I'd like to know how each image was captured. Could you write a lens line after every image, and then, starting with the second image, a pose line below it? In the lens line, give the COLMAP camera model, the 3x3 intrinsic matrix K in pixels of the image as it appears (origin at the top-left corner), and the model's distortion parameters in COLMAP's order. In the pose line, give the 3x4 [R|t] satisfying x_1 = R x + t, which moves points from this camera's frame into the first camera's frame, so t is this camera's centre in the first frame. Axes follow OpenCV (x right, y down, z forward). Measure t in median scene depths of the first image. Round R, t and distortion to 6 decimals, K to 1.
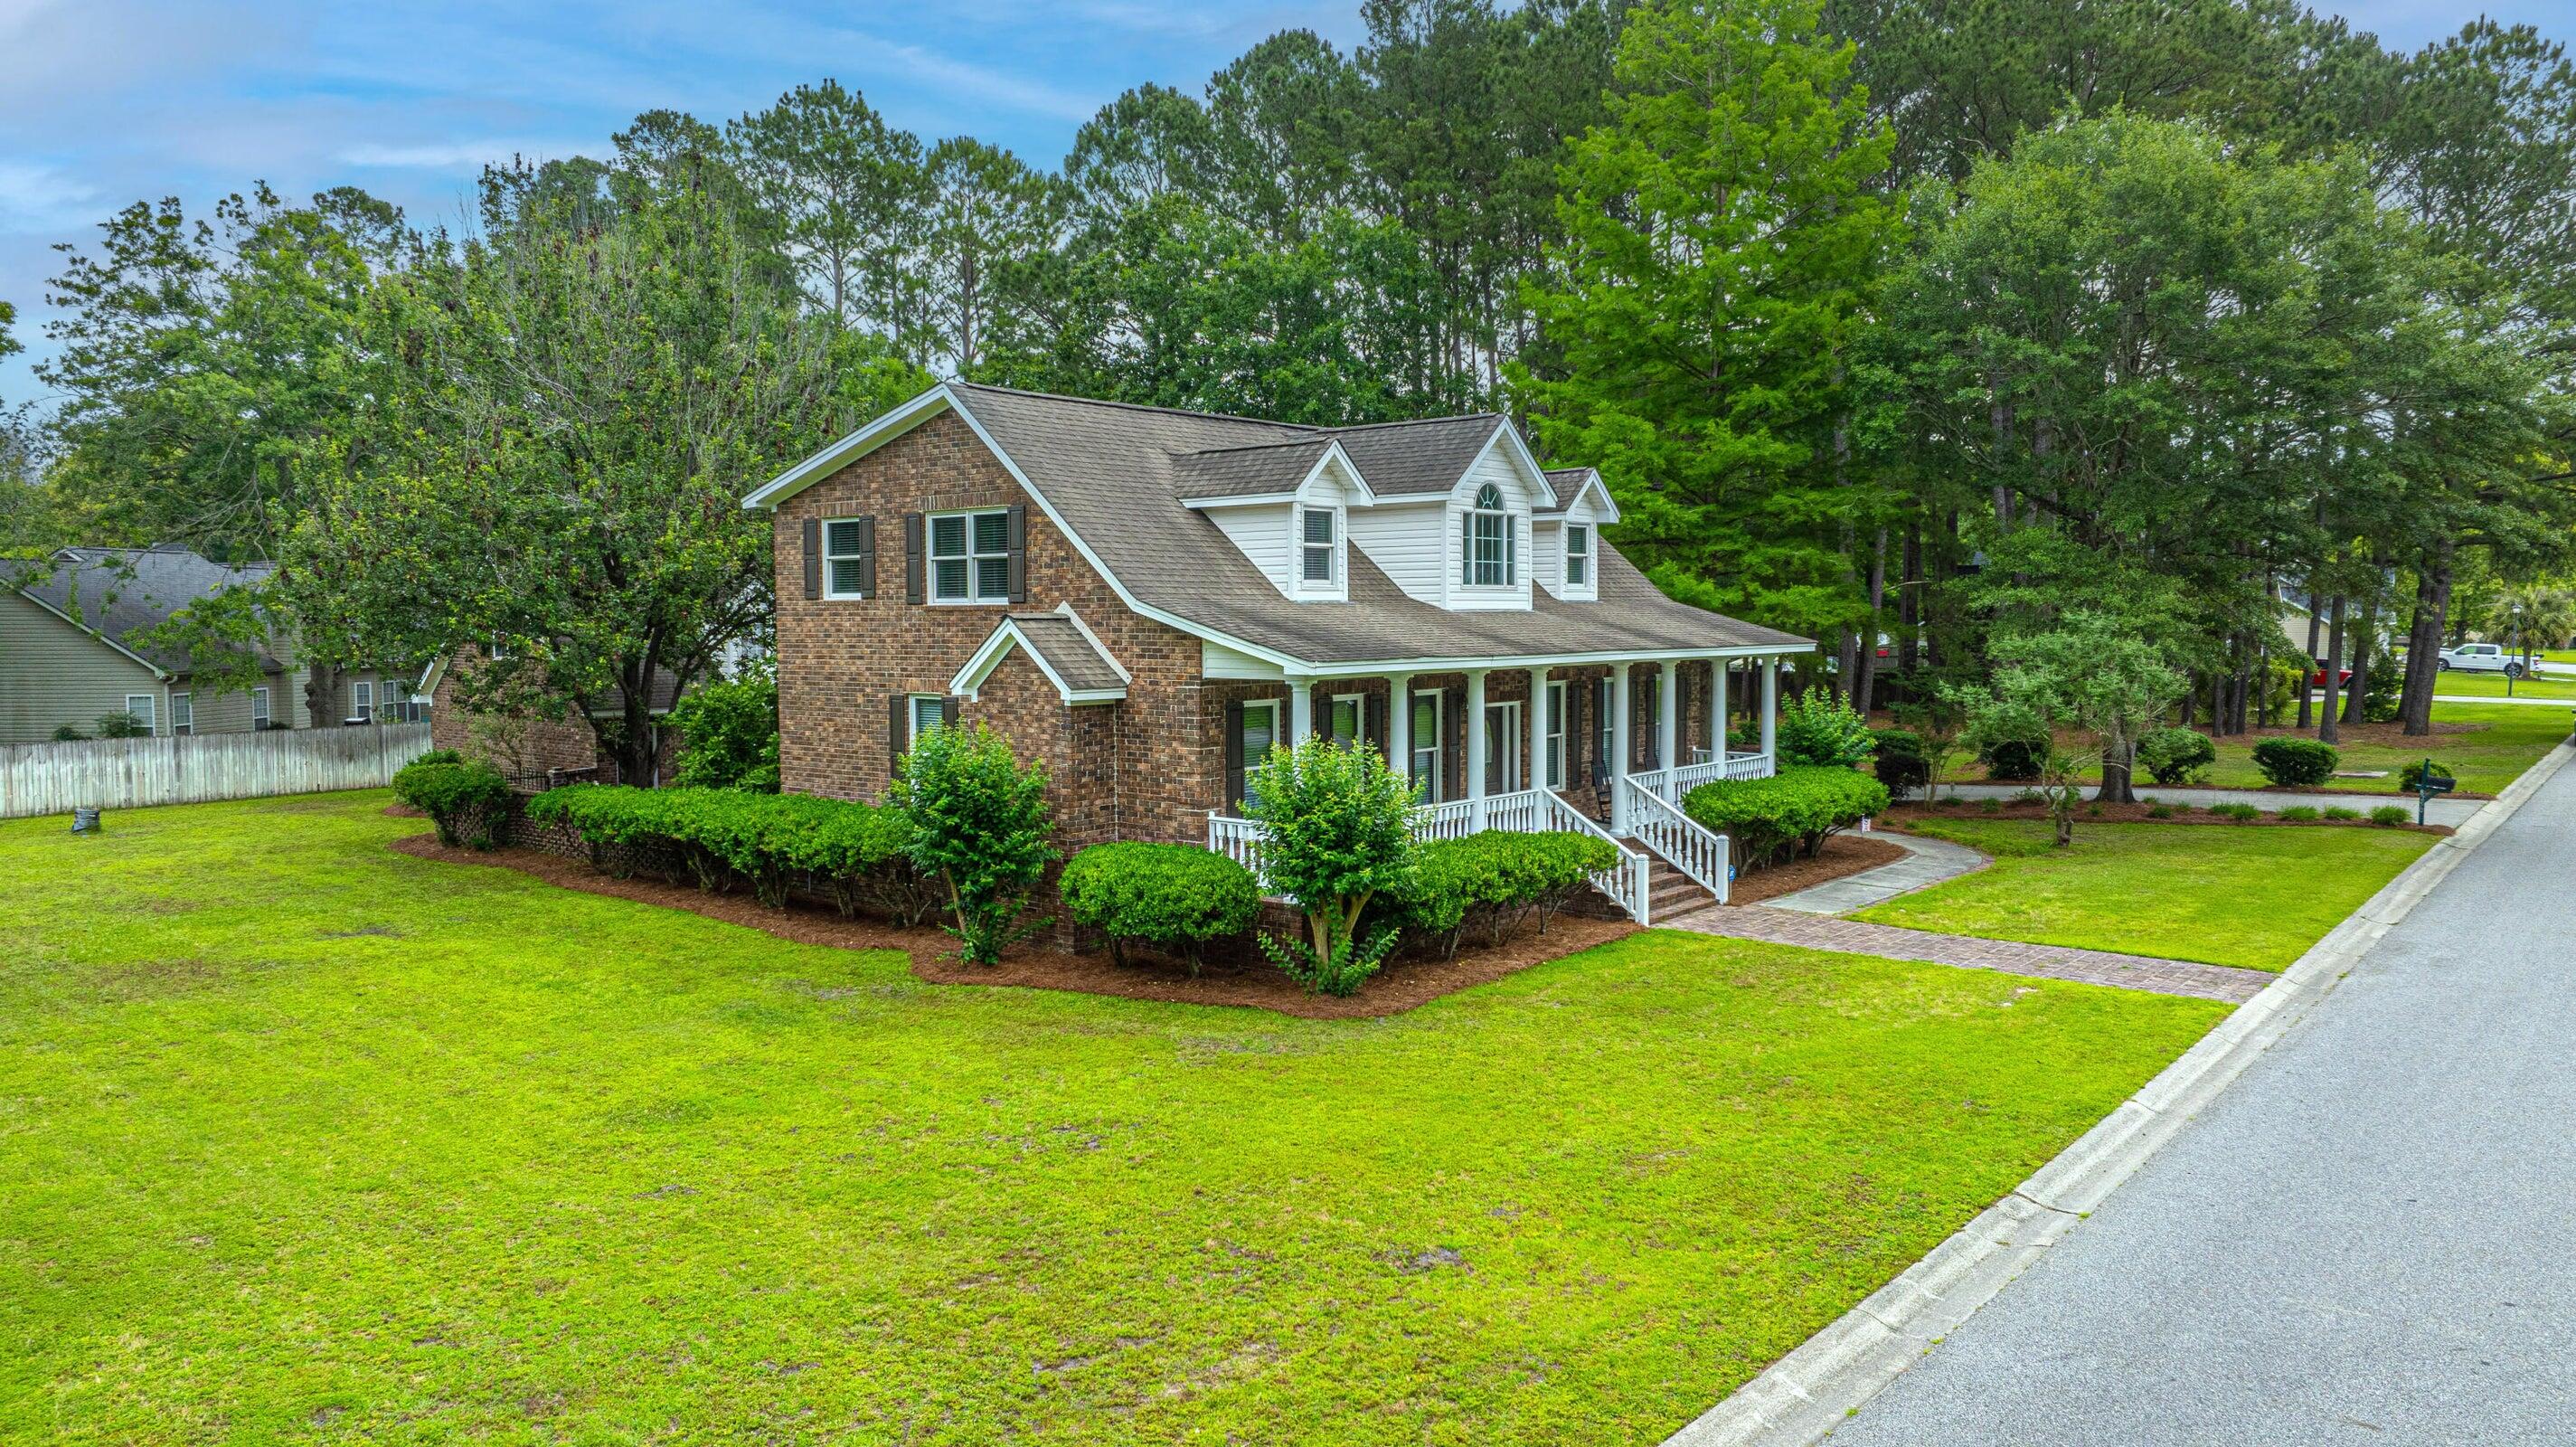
lens RADIAL K [[1818.6, 0, 1291.0], [0, 1818.6, 729.6], [0, 0, 1]] dist [-0.042992, 0.046488]
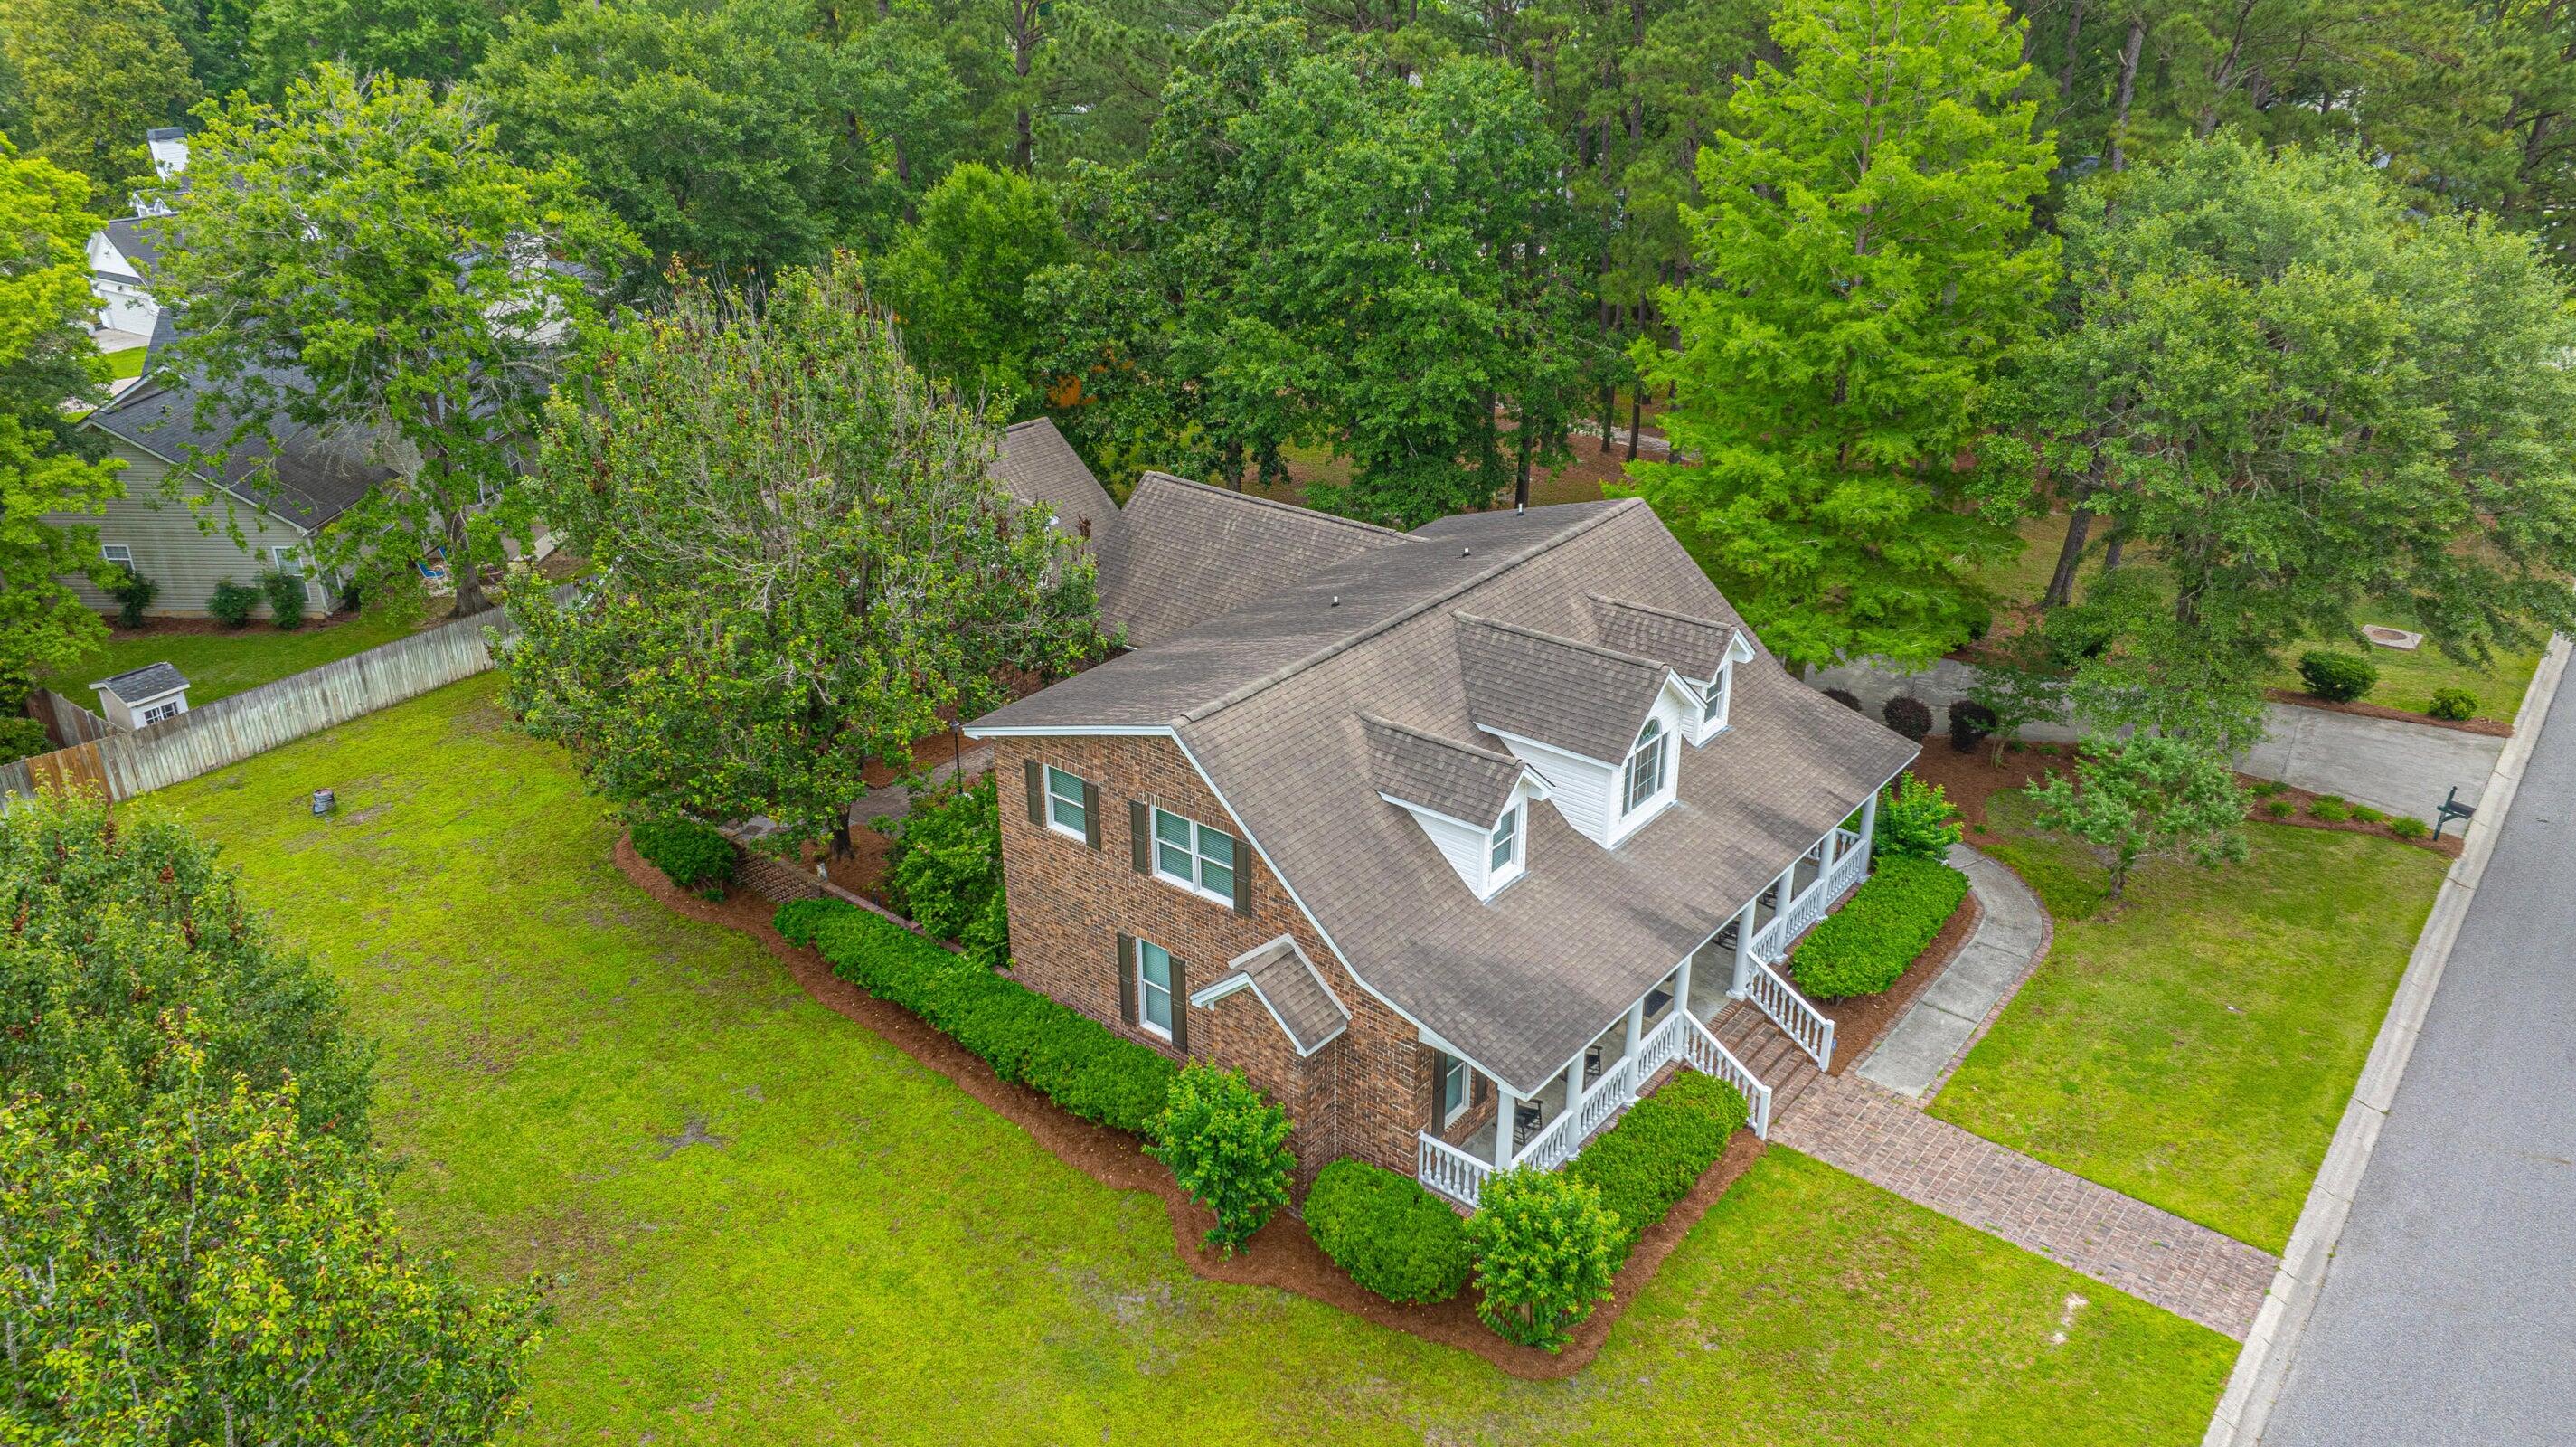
lens RADIAL K [[1818.6, 0, 1290.5], [0, 1818.6, 726.8], [0, 0, 1]] dist [-0.042992, 0.046488]
pose [[0.999991, -0.001057, 0.003992, -0.111979], [-0.000442, 0.933768, 0.357880, -0.525796], [-0.004106, -0.357879, 0.933759, -0.020317]]
